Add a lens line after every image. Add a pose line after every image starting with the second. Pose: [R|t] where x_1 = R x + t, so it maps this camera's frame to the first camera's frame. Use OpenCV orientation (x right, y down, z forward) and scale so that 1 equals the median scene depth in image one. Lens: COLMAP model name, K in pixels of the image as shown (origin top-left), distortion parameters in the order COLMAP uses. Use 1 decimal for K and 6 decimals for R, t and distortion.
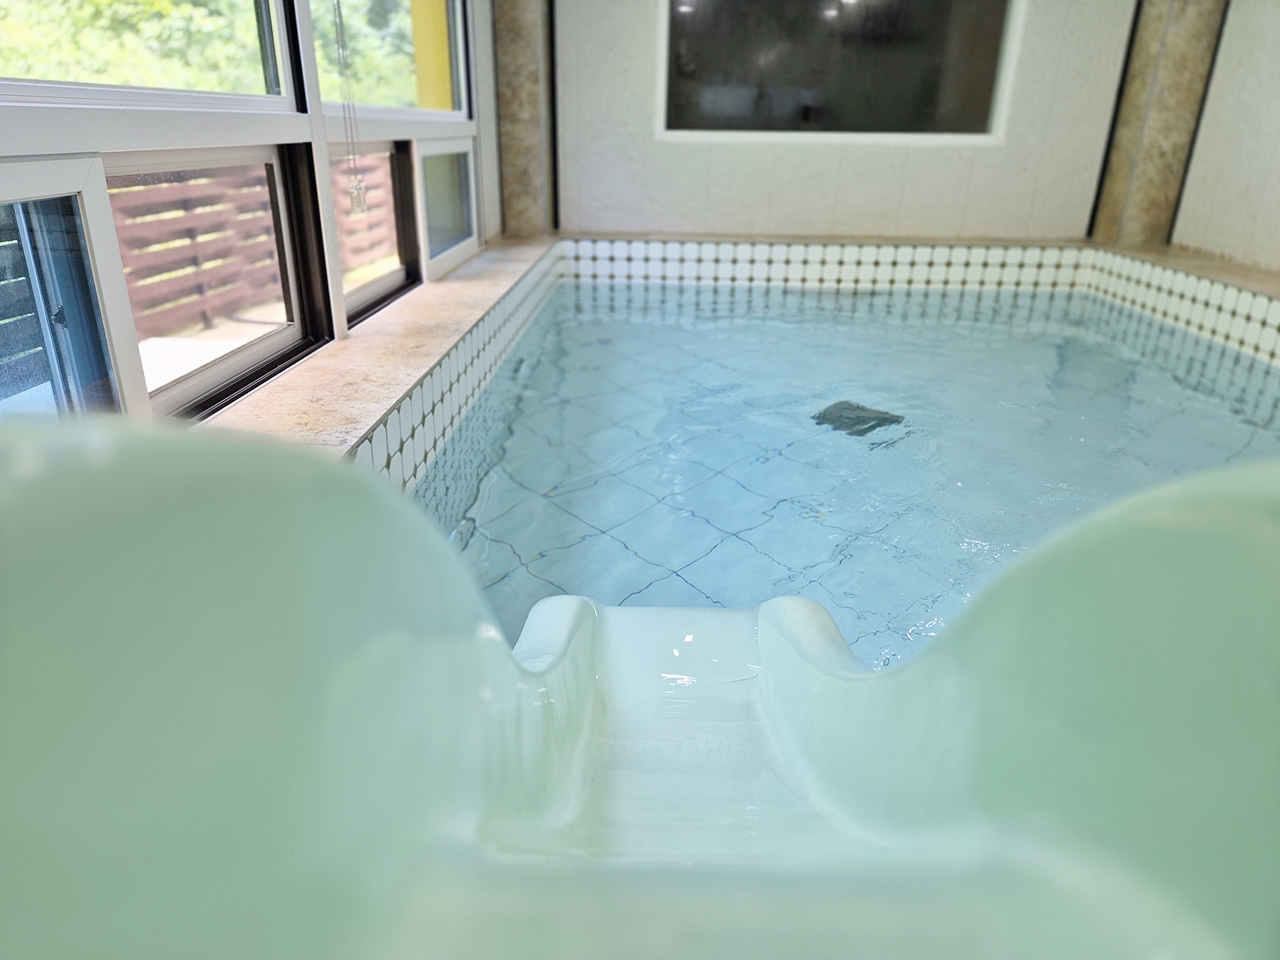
lens RADIAL K [[861.3, 0, 631.8], [0, 861.3, 473.8], [0, 0, 1]] dist [0.032654, -0.001826]
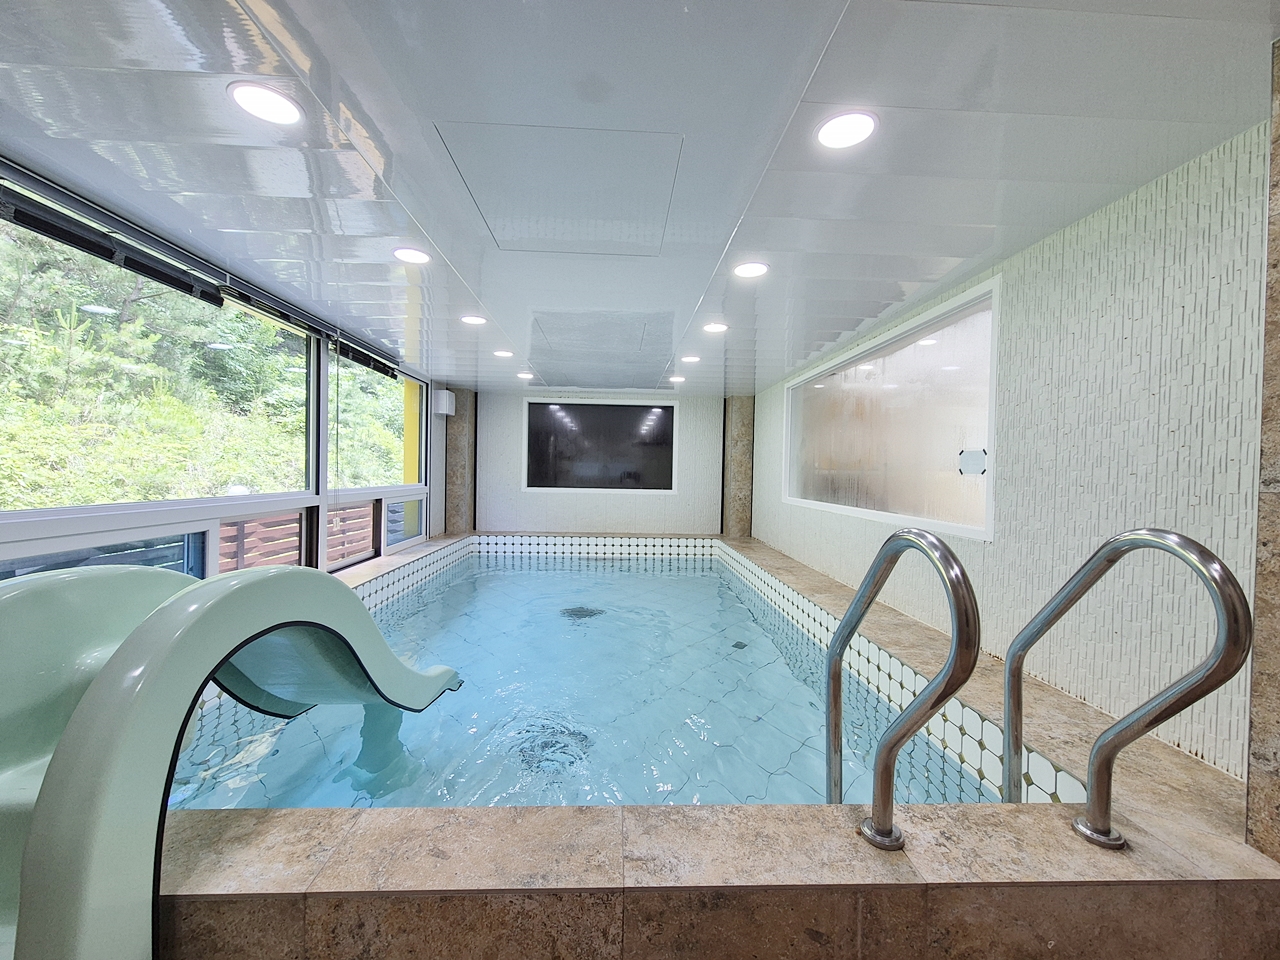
lens RADIAL K [[520.1, 0, 648.1], [0, 520.1, 475.1], [0, 0, 1]] dist [-0.000636, -0.000101]
pose [[0.996263, 0.005151, 0.086223, 0.238023], [0.026196, 0.933188, -0.358432, 0.062911], [-0.082308, 0.359351, 0.929566, -0.287703]]
